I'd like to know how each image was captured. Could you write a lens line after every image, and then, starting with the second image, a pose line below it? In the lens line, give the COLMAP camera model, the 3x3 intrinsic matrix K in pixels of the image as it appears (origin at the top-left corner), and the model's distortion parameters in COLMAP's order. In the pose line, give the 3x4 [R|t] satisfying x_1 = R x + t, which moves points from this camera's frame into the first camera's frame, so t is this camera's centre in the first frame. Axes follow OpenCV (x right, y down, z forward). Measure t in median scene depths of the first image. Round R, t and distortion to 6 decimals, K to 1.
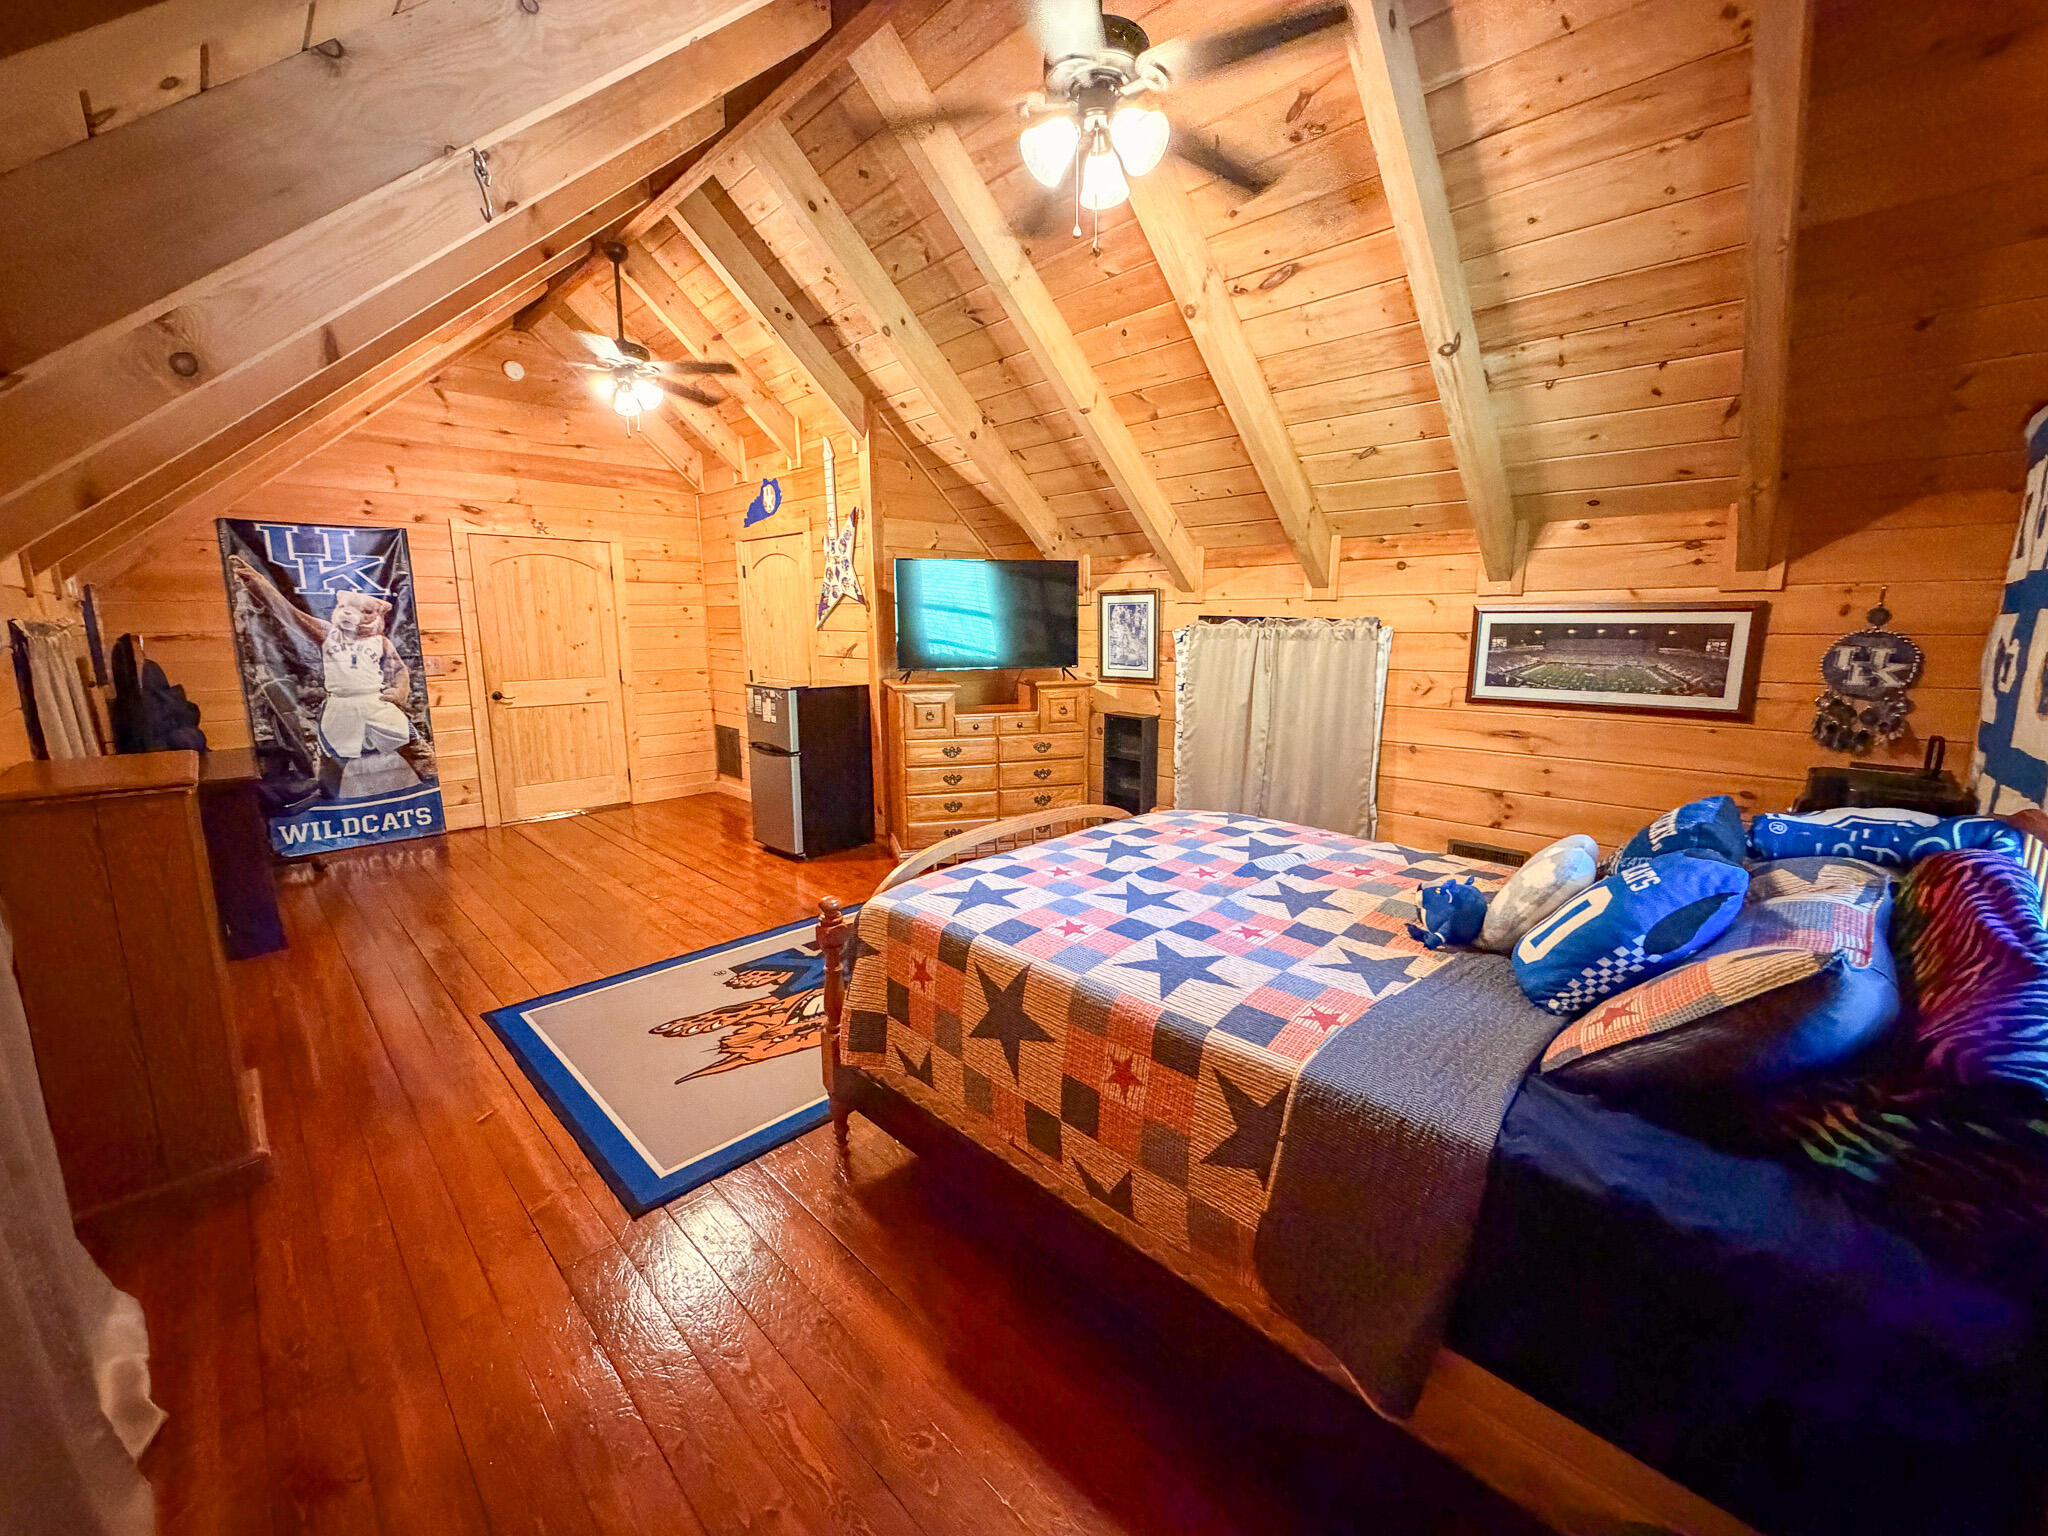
lens RADIAL K [[817.1, 0, 1022.0], [0, 817.1, 766.6], [0, 0, 1]] dist [0.002215, -0.000095]
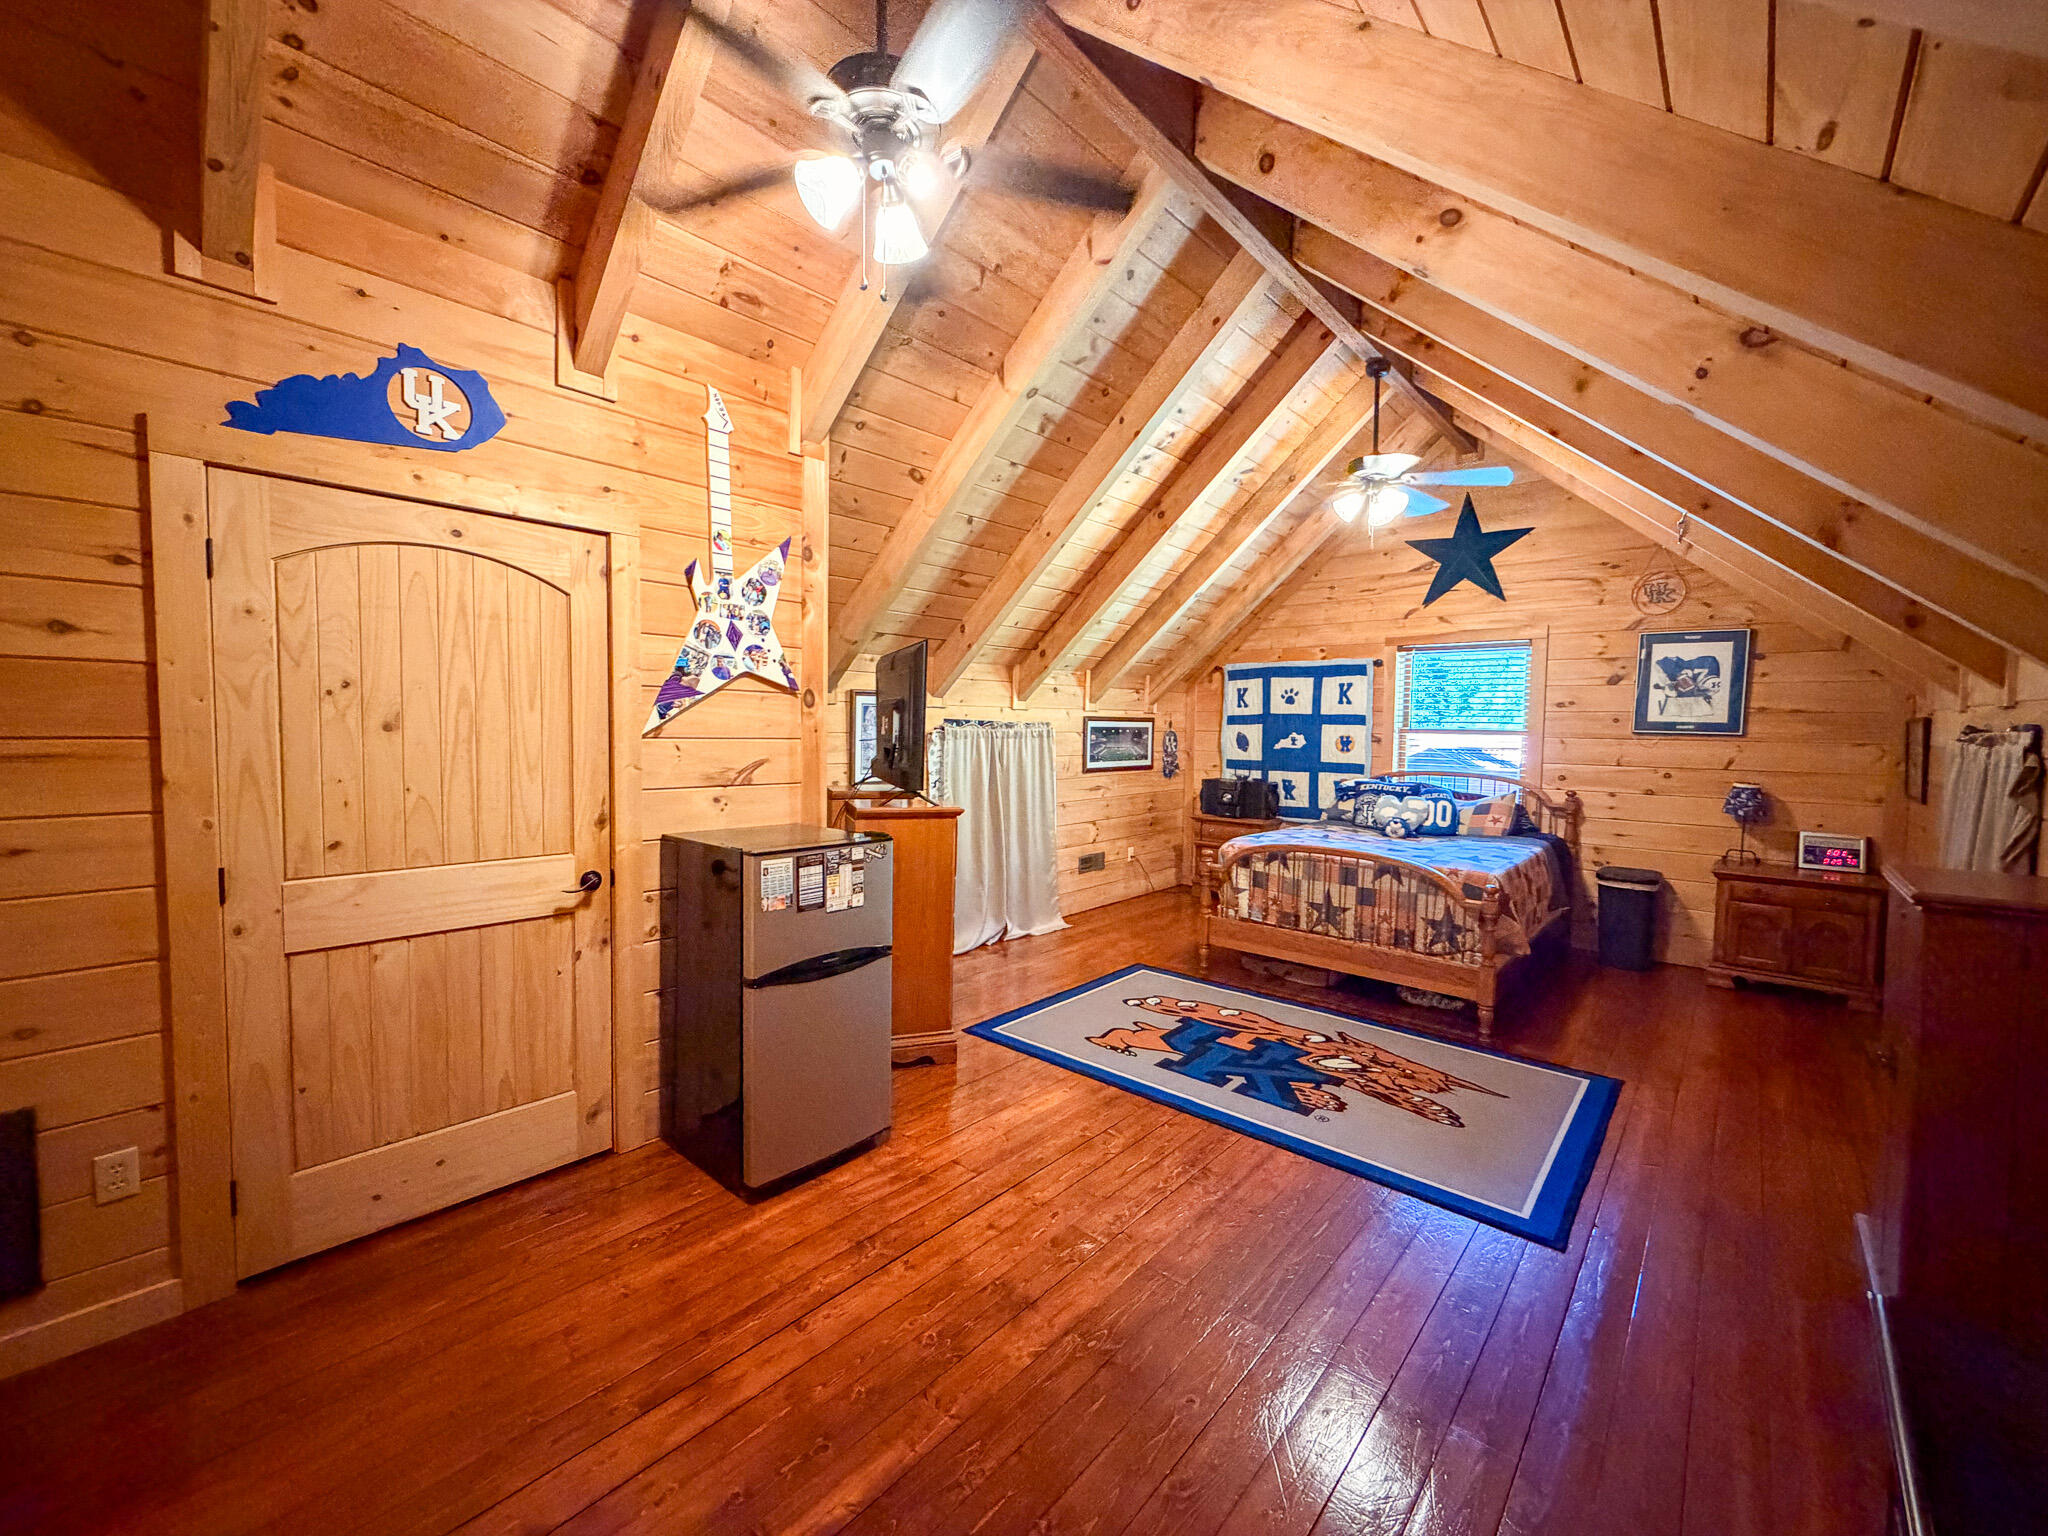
lens RADIAL K [[817.1, 0, 1020.2], [0, 817.1, 766.5], [0, 0, 1]] dist [0.002215, -0.000095]
pose [[-0.057189, -0.049420, 0.997139, -1.171627], [0.167222, 0.984190, 0.058369, -0.220081], [-0.984259, 0.170082, -0.048021, 1.255465]]
